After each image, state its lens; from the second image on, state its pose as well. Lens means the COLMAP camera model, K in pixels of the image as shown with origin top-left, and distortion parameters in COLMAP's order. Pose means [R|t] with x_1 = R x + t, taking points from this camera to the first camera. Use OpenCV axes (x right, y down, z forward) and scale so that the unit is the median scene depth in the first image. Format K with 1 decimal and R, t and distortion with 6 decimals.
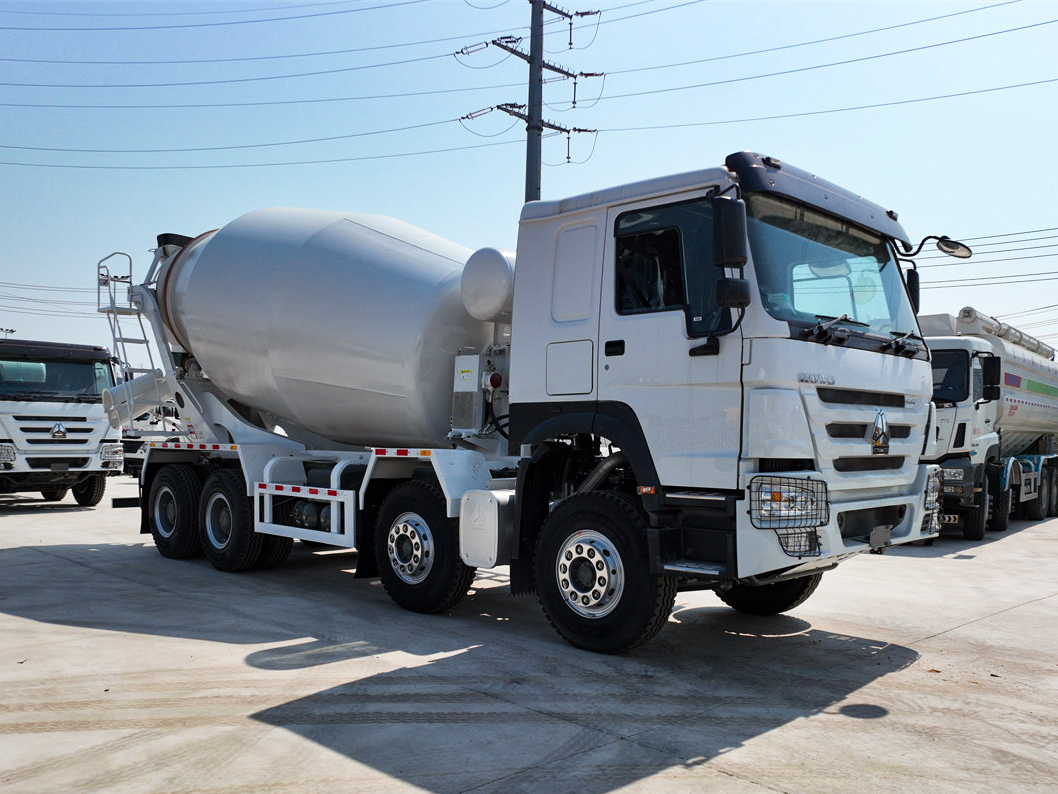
lens RADIAL K [[824.4, 0, 479.9], [0, 824.4, 473.2], [0, 0, 1]] dist [0.000839, -0.002094]
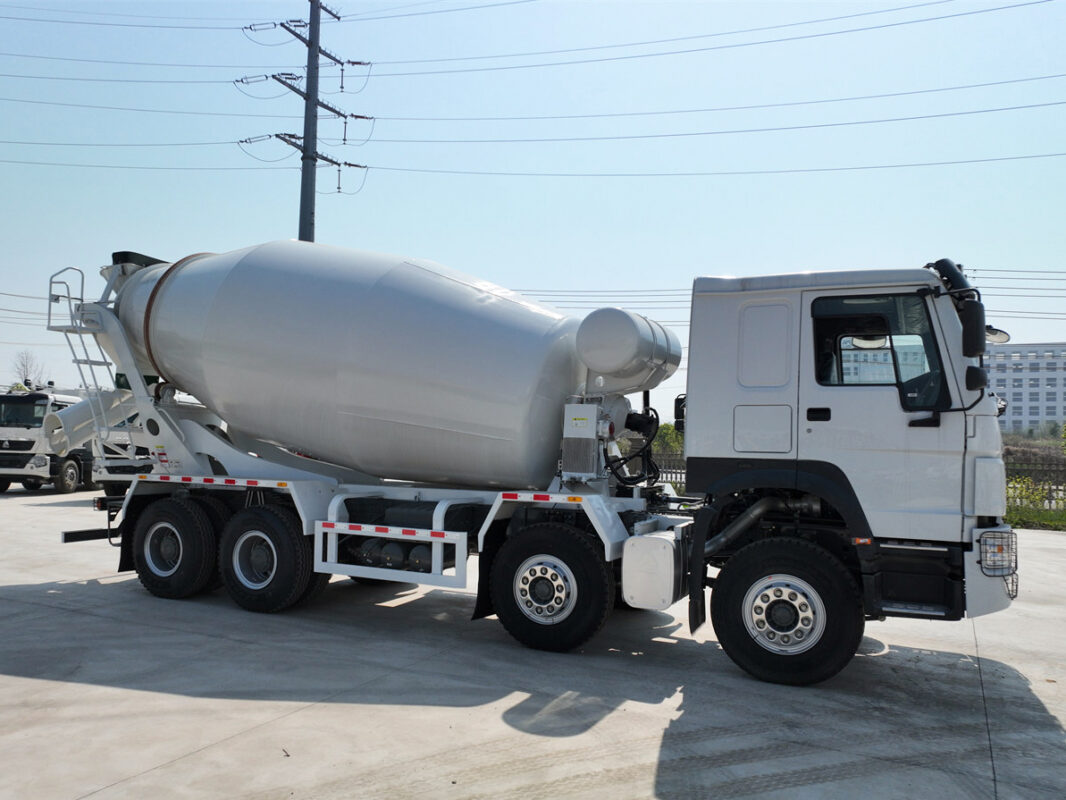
lens RADIAL K [[752.6, 0, 534.0], [0, 752.6, 438.3], [0, 0, 1]] dist [0.000621, 0.004145]
pose [[0.959199, 0.009984, 0.282556, -0.458130], [0.006540, 0.998325, -0.057477, -0.055675], [-0.282657, 0.056980, 0.957527, 0.106377]]
